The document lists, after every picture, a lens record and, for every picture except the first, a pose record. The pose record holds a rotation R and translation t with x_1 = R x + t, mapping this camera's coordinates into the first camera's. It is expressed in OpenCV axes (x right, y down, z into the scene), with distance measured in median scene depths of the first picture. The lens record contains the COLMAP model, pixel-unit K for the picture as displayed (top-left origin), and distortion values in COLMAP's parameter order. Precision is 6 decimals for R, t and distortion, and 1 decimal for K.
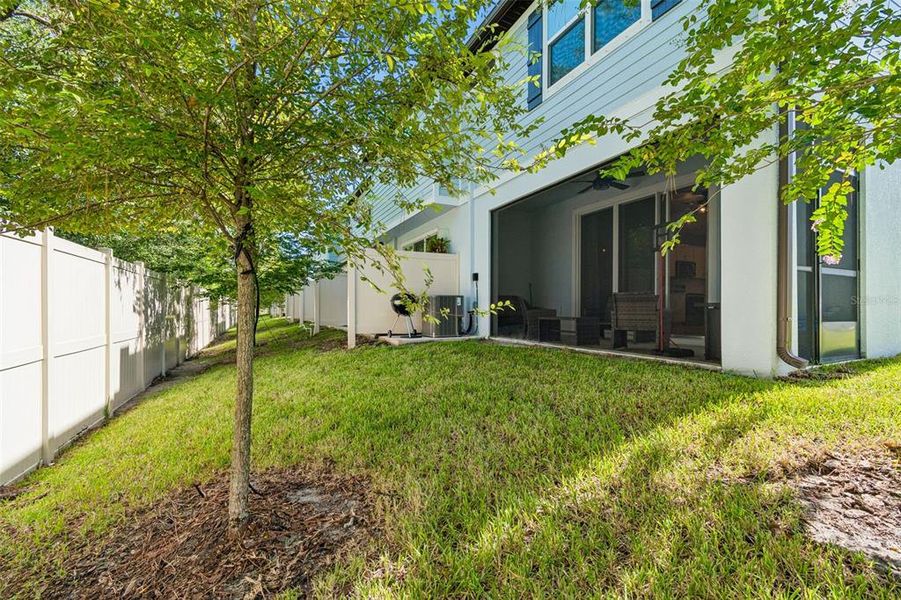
lens RADIAL K [[403.0, 0, 451.5], [0, 403.0, 305.3], [0, 0, 1]] dist [0.000314, -0.000003]
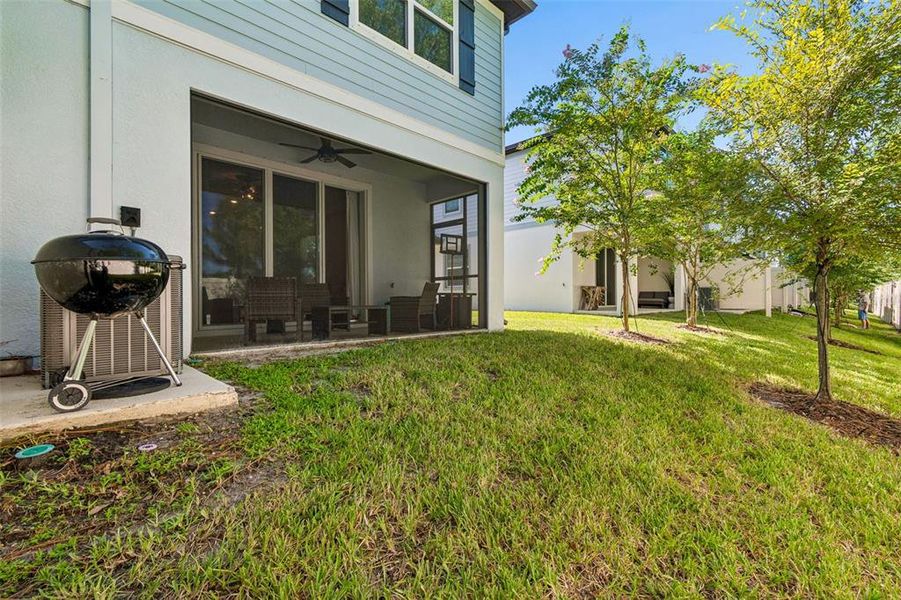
lens RADIAL K [[397.5, 0, 450.5], [0, 397.5, 300.0], [0, 0, 1]] dist [0.000357, 0.000139]
pose [[-0.340609, 0.001615, 0.940204, -0.472158], [-0.003874, 0.999988, -0.003121, 0.015365], [-0.940197, -0.004706, -0.340599, 0.915453]]
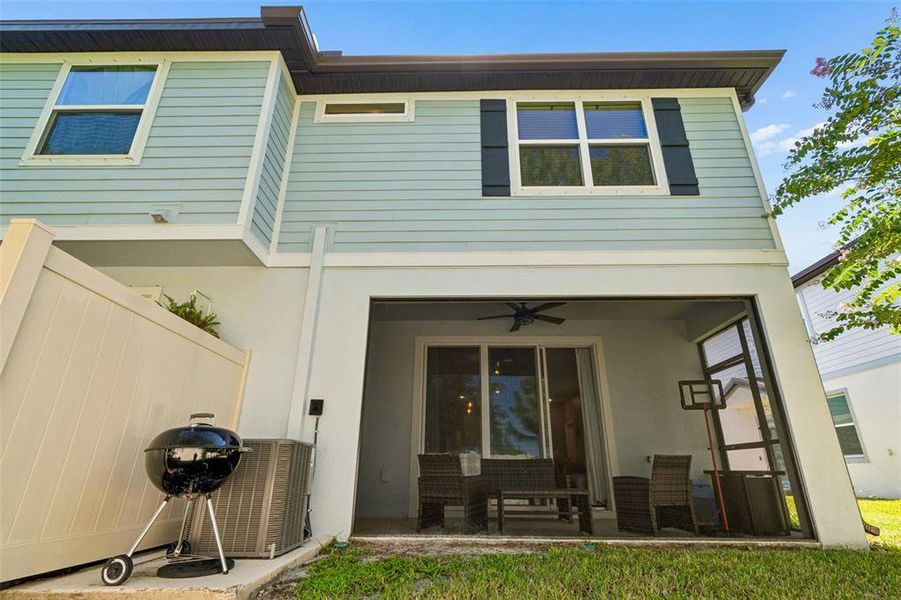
lens RADIAL K [[405.5, 0, 449.7], [0, 405.5, 331.4], [0, 0, 1]] dist [-0.001265, -0.000664]
pose [[0.444916, 0.299728, 0.843927, -0.352391], [-0.014306, 0.944591, -0.327938, 0.003989], [-0.895458, 0.133832, 0.424552, 0.688535]]
